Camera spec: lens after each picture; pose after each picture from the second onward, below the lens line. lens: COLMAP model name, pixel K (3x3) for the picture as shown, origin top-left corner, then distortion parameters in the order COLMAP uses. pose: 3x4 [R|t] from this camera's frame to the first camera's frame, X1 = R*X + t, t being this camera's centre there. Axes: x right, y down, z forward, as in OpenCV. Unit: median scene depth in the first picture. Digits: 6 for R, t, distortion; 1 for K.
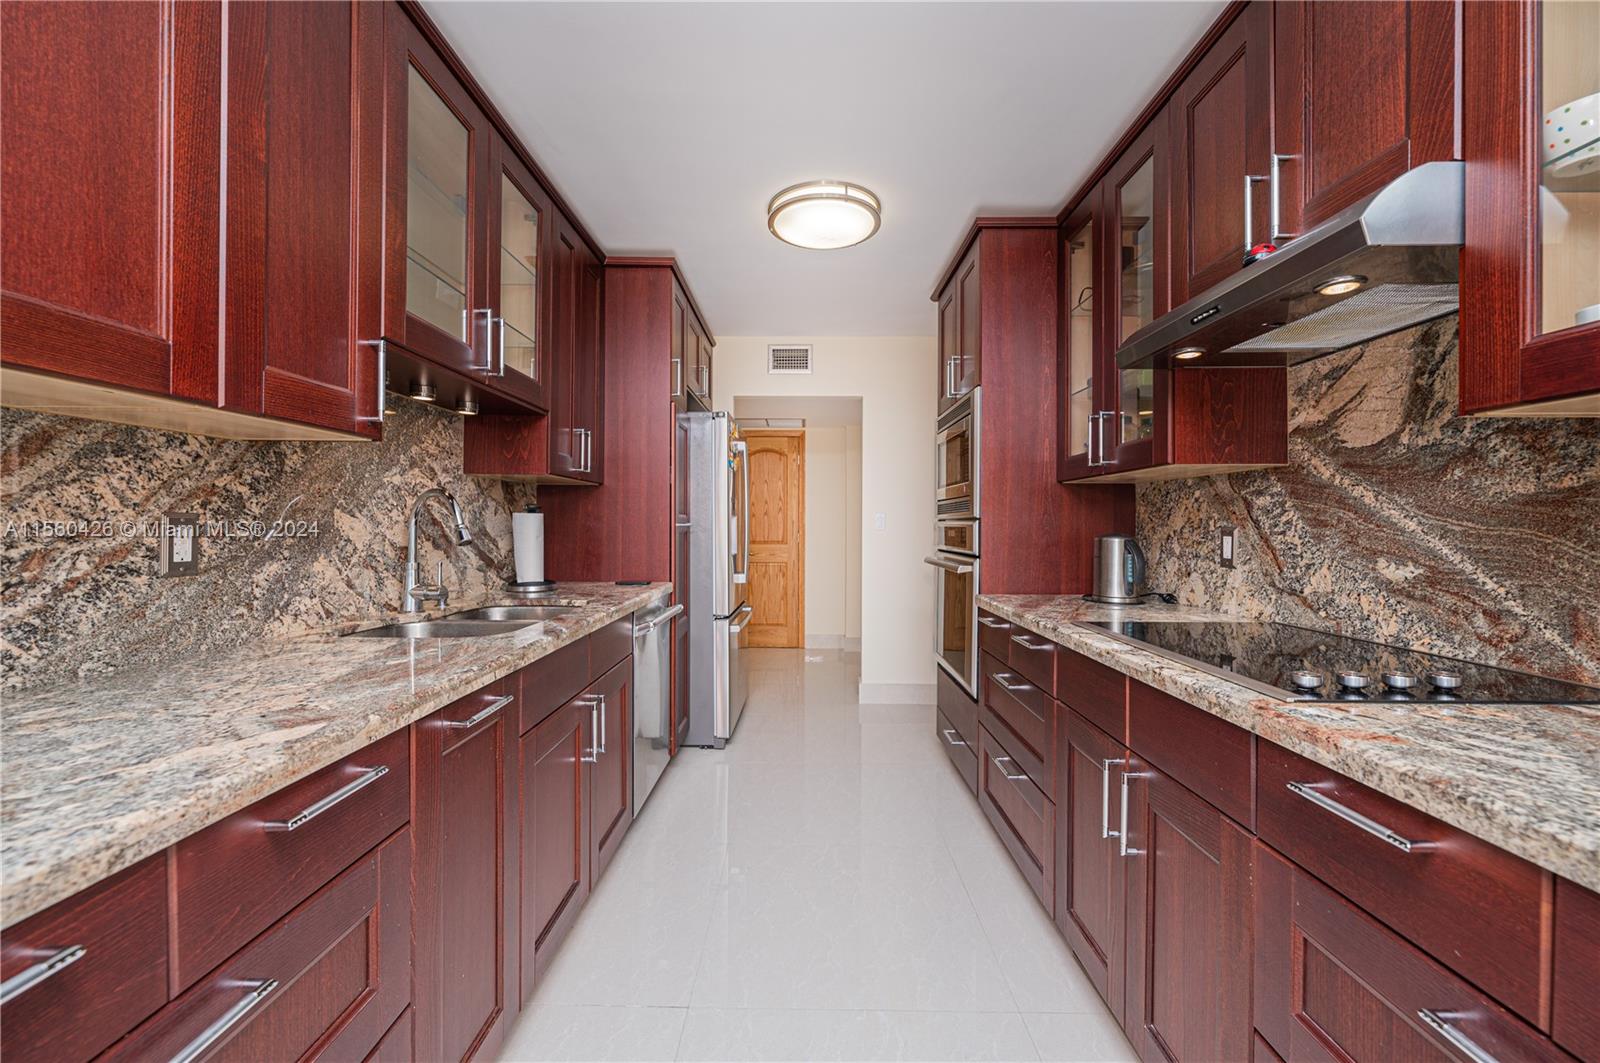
lens RADIAL K [[629.3, 0, 800.6], [0, 629.3, 528.5], [0, 0, 1]] dist [0.000360, 0.000088]
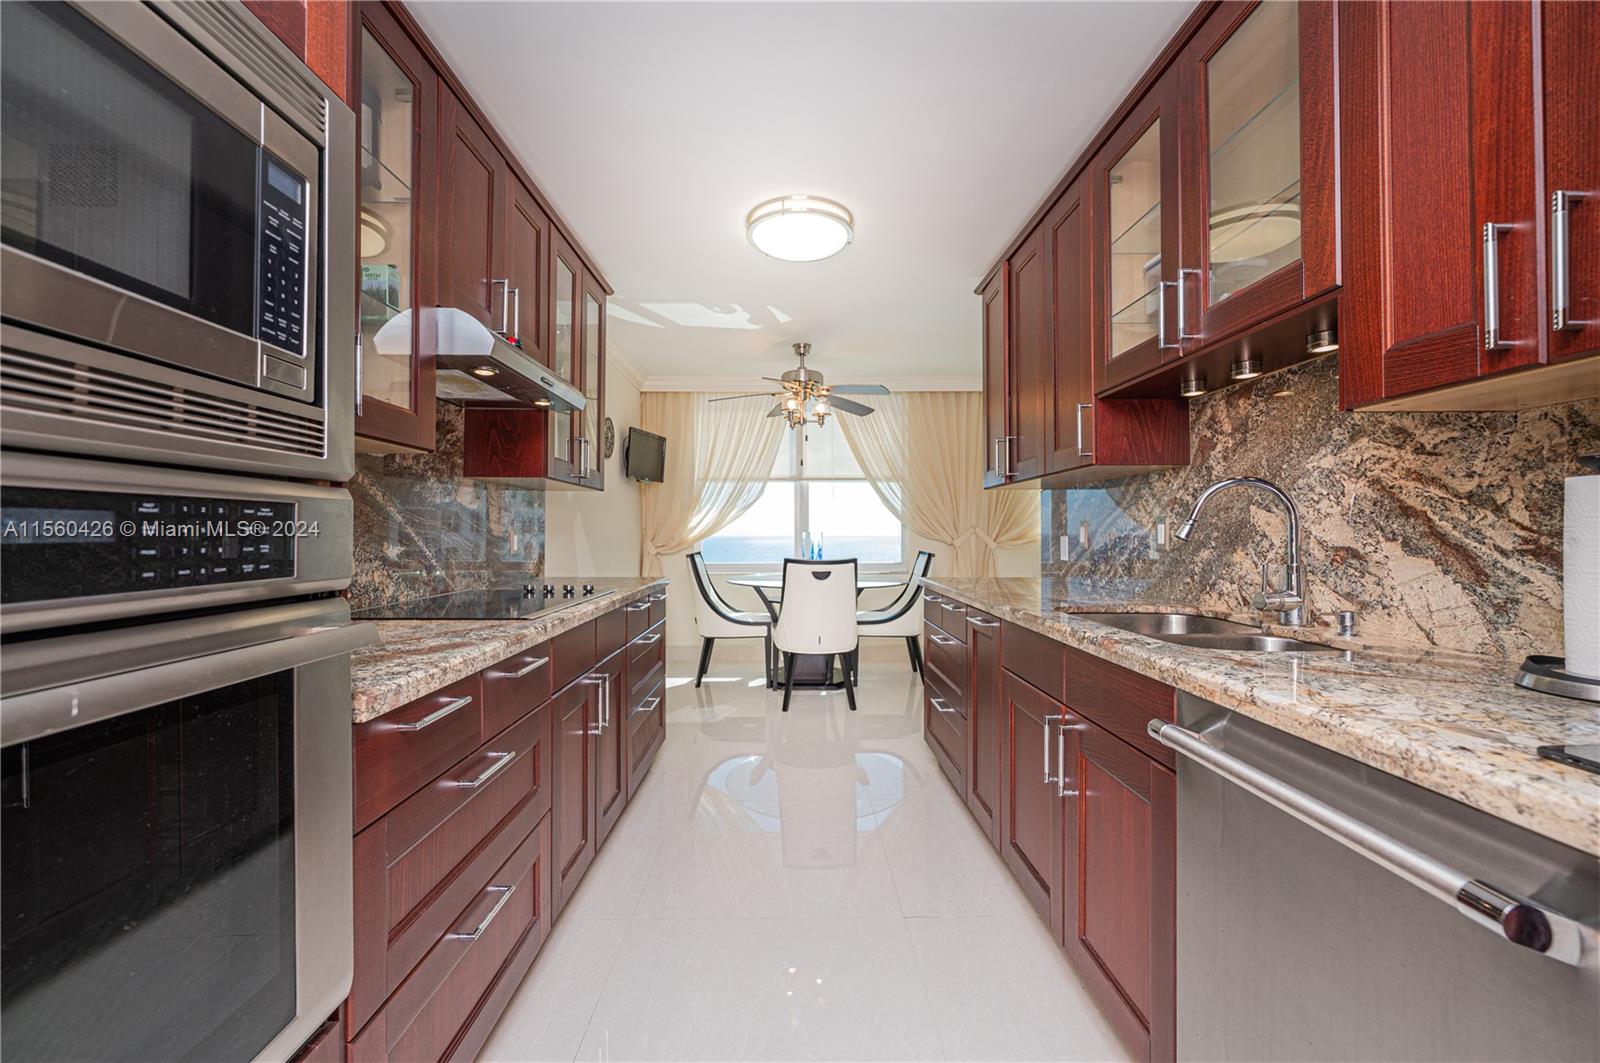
lens RADIAL K [[629.3, 0, 800.6], [0, 629.3, 528.5], [0, 0, 1]] dist [0.000360, 0.000088]
pose [[-0.999505, -0.005184, -0.031033, 0.057088], [-0.005153, 0.999986, -0.001063, 0.012708], [0.031038, -0.000903, -0.999518, 2.024940]]
